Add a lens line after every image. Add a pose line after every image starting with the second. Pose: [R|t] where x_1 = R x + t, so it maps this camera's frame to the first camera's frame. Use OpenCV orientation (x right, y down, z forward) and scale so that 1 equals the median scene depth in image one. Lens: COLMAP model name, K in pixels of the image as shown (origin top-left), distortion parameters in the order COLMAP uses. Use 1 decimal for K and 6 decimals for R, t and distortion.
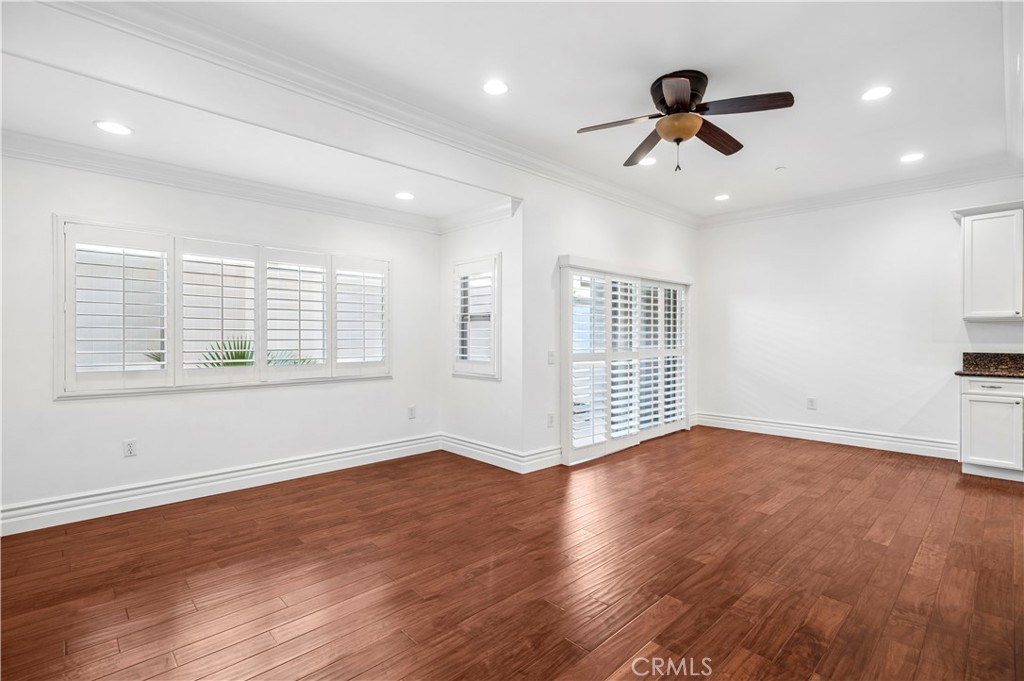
lens RADIAL K [[472.4, 0, 520.4], [0, 472.4, 341.9], [0, 0, 1]] dist [0.002518, -0.001527]
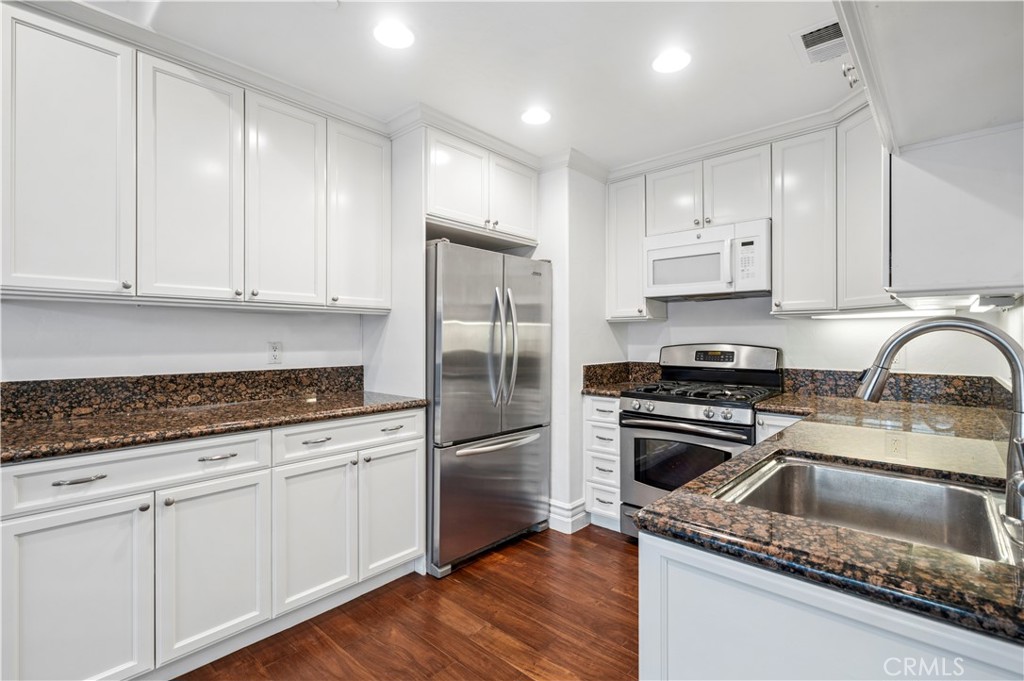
lens RADIAL K [[472.4, 0, 513.3], [0, 472.4, 337.4], [0, 0, 1]] dist [0.002518, -0.001527]
pose [[-0.071598, 0.001956, 0.997432, 0.592346], [0.008680, 0.999961, -0.001338, -0.010836], [-0.997396, 0.008562, -0.071612, 0.673085]]
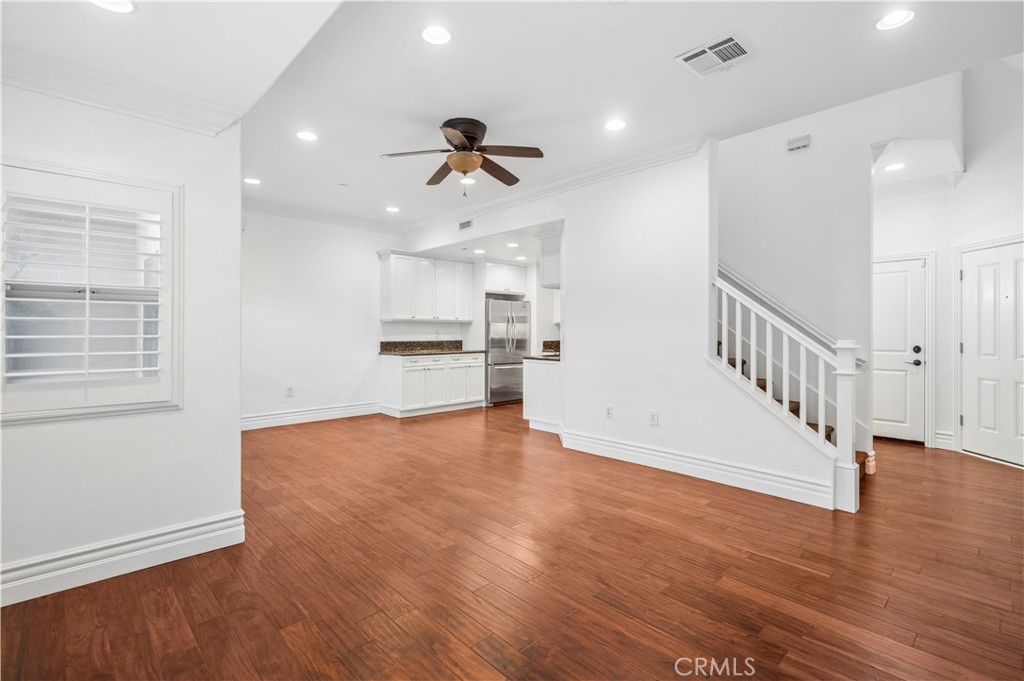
lens RADIAL K [[472.4, 0, 507.1], [0, 472.4, 335.0], [0, 0, 1]] dist [0.002518, -0.001527]
pose [[0.015945, -0.008698, 0.999835, -0.645508], [0.008877, 0.999924, 0.008558, -0.009321], [-0.999833, 0.008739, 0.016021, 0.625940]]
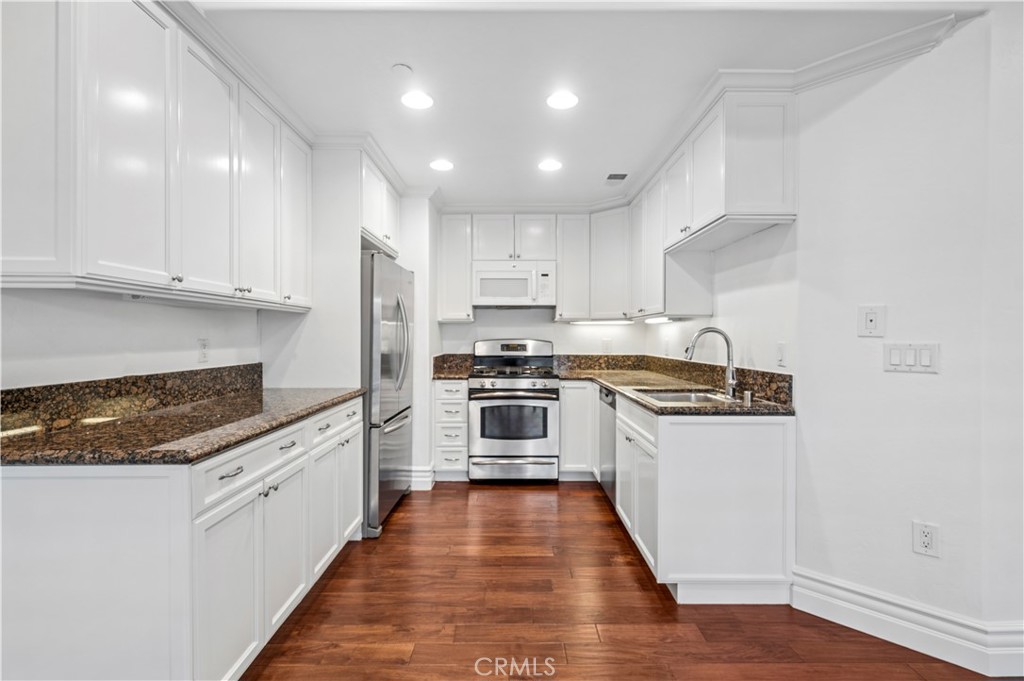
lens RADIAL K [[472.4, 0, 514.1], [0, 472.4, 338.7], [0, 0, 1]] dist [0.002518, -0.001527]
pose [[-0.723303, -0.006991, 0.690496, 0.560161], [0.003531, 0.999898, 0.013822, -0.015045], [-0.690522, 0.012436, -0.723204, 1.081807]]
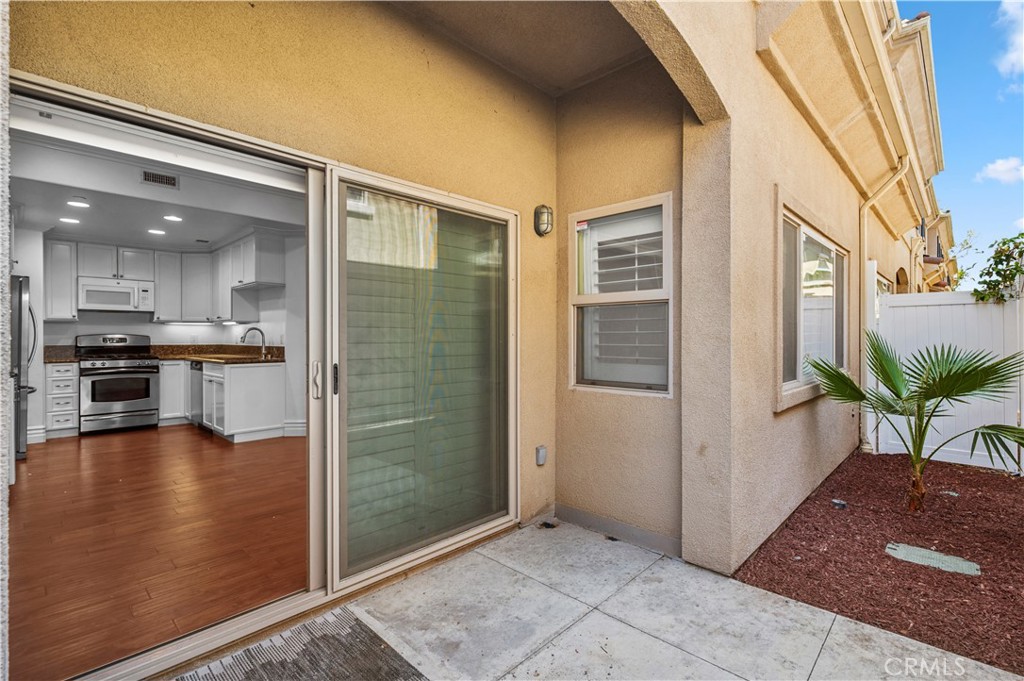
lens RADIAL K [[472.4, 0, 520.4], [0, 472.4, 337.4], [0, 0, 1]] dist [0.002518, -0.001527]
pose [[-0.998583, -0.002525, -0.053164, 0.102713], [-0.003004, 0.999956, 0.008935, -0.006337], [0.053139, 0.009082, -0.998546, 1.863518]]
